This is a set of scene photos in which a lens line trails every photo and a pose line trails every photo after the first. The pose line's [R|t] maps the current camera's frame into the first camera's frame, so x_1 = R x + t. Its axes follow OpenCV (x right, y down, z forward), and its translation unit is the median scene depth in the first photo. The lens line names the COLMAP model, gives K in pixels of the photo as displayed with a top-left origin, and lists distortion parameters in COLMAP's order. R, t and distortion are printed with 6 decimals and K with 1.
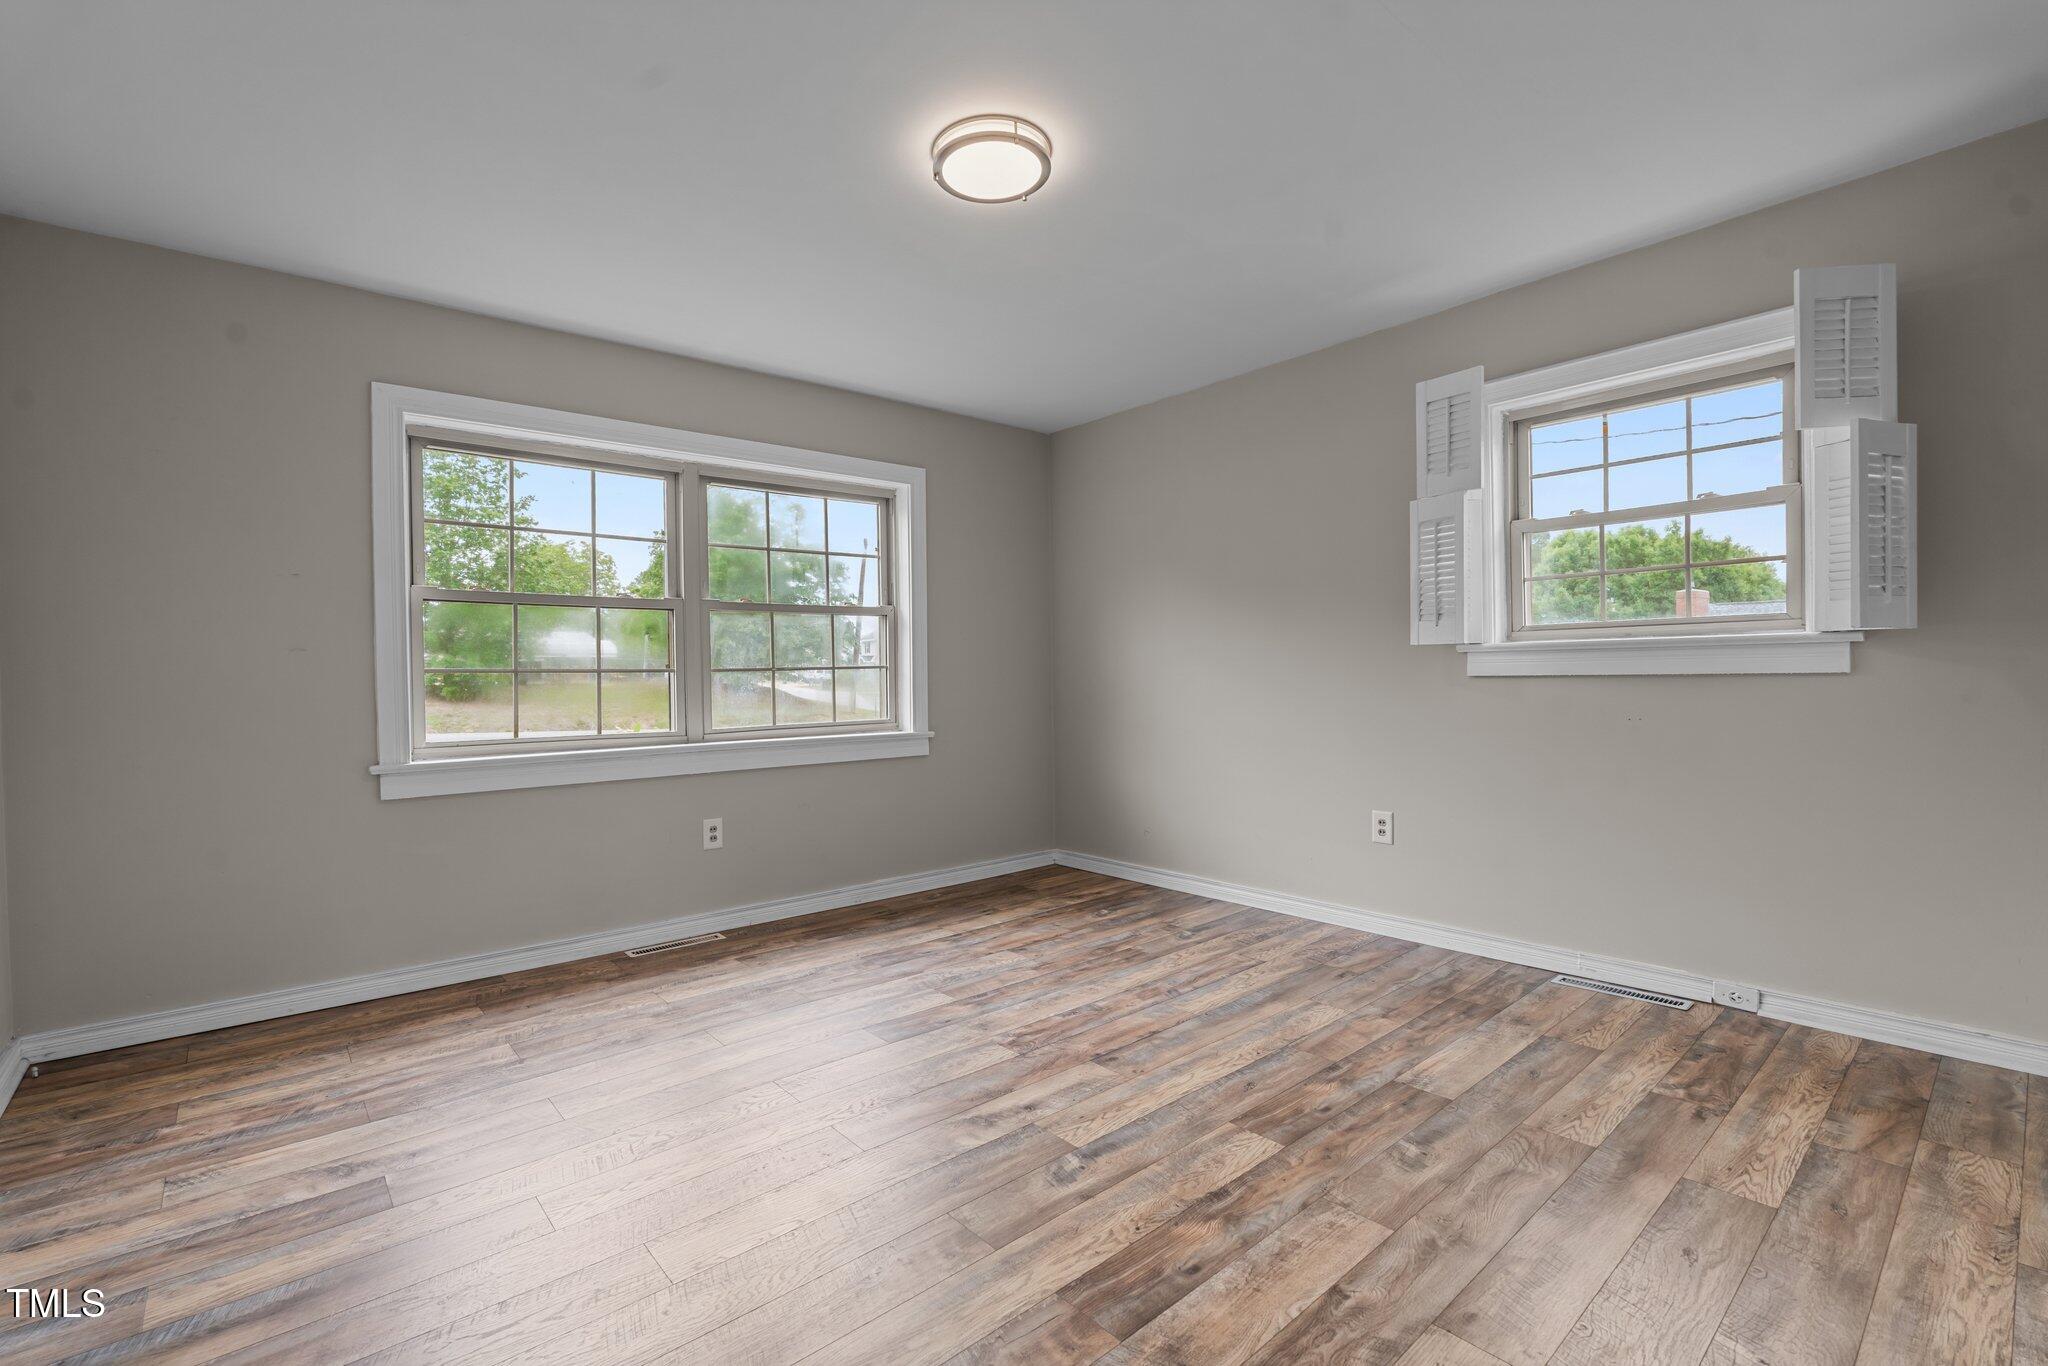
lens RADIAL K [[938.7, 0, 1021.3], [0, 938.7, 670.3], [0, 0, 1]] dist [-0.011062, 0.001628]
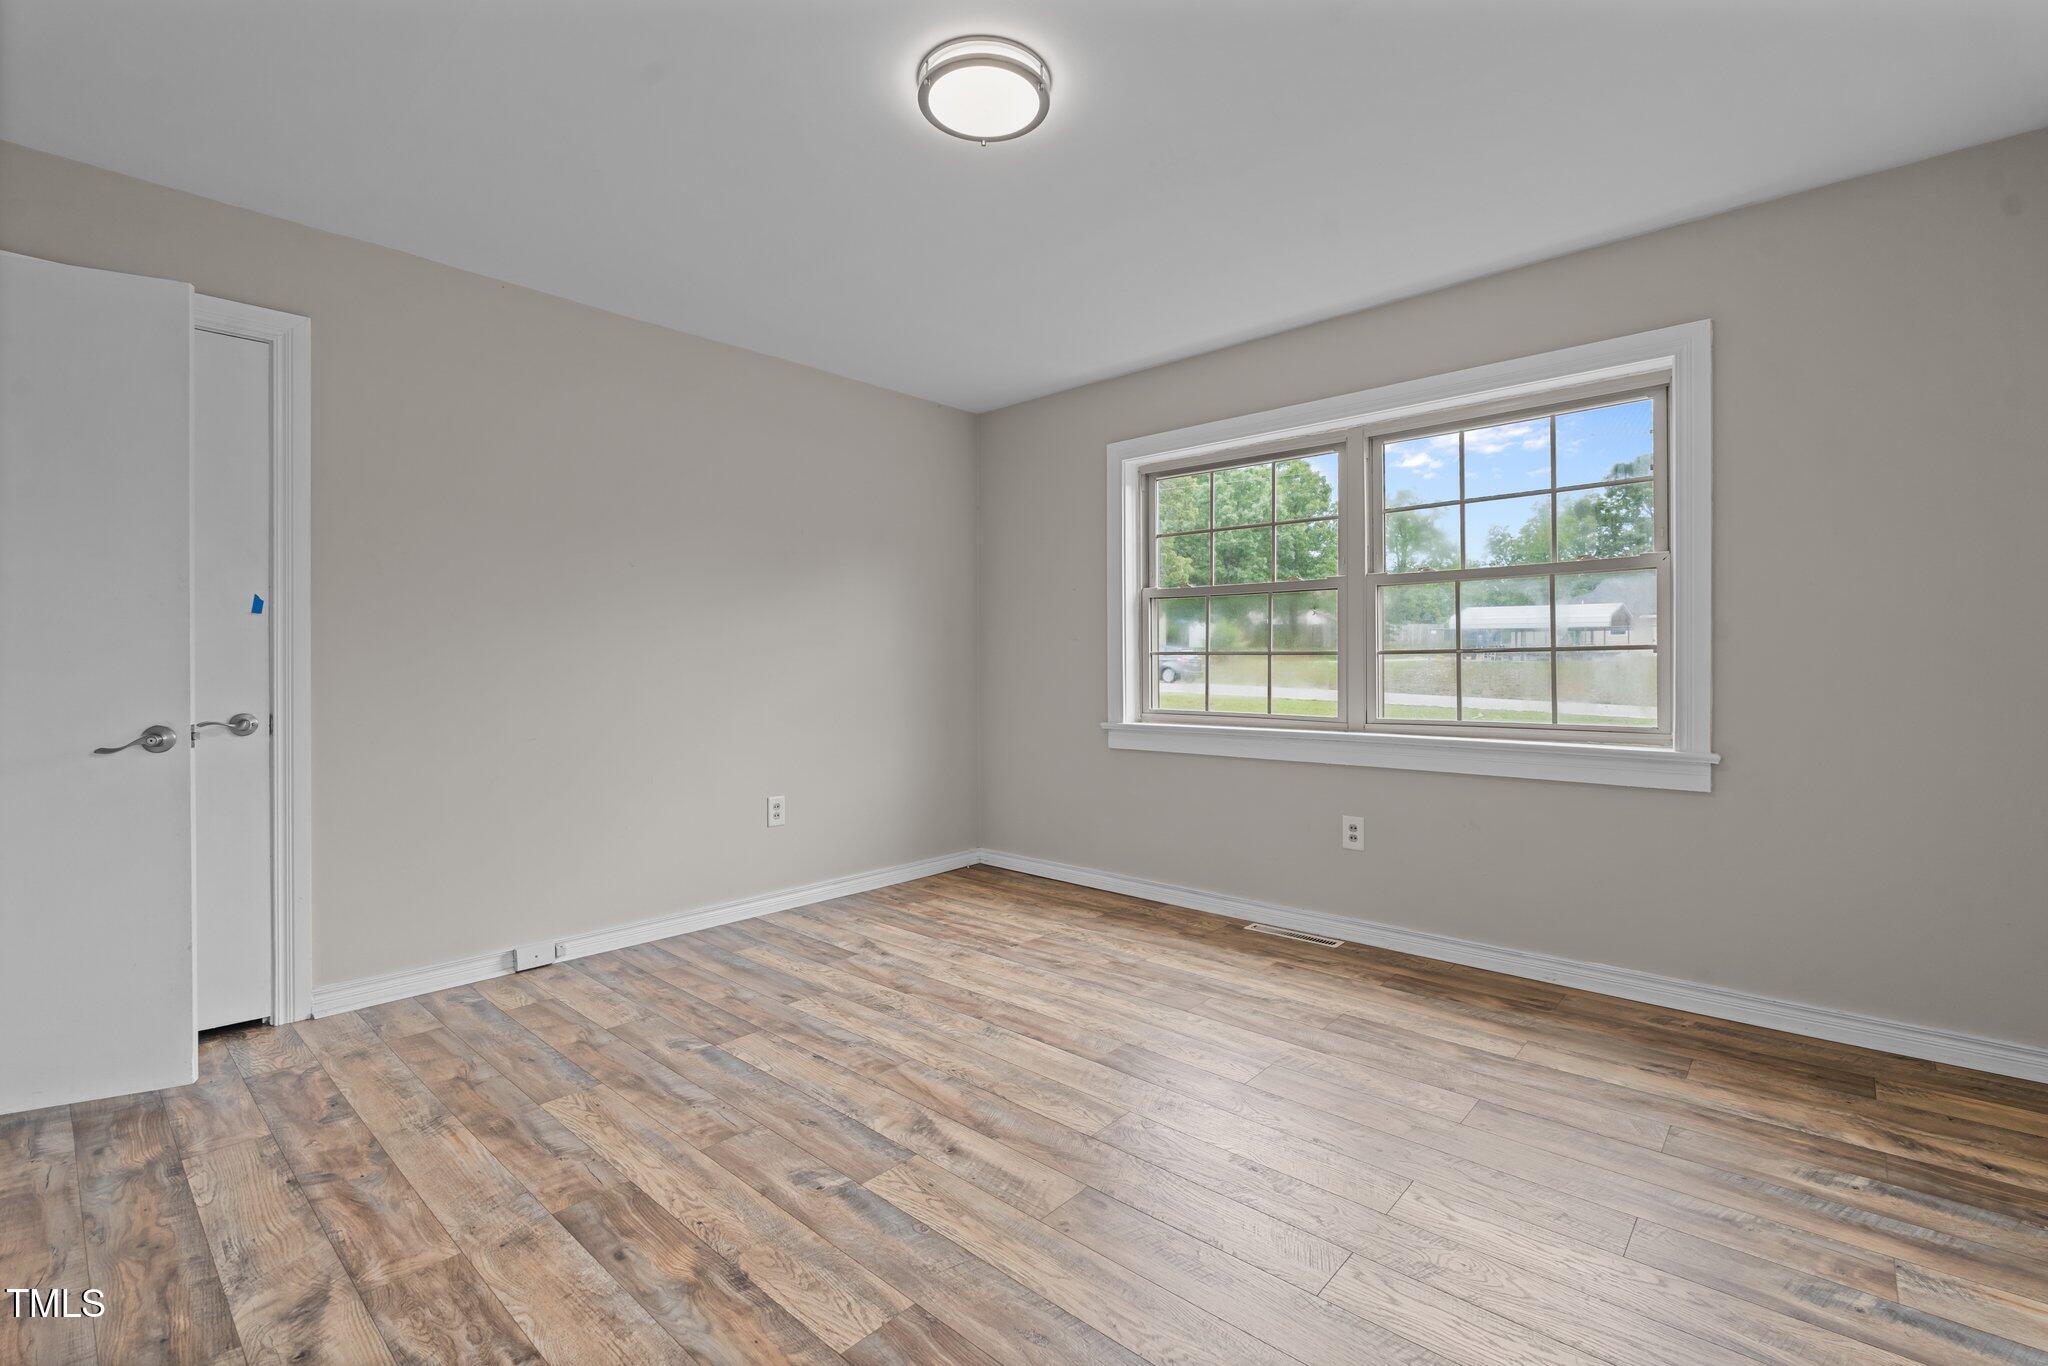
lens RADIAL K [[938.7, 0, 1021.3], [0, 938.7, 670.3], [0, 0, 1]] dist [-0.011062, 0.001628]
pose [[0.085036, 0.022047, -0.996134, 0.638354], [0.008904, 0.999698, 0.022886, -0.008082], [0.996338, -0.010816, 0.084814, 0.709945]]
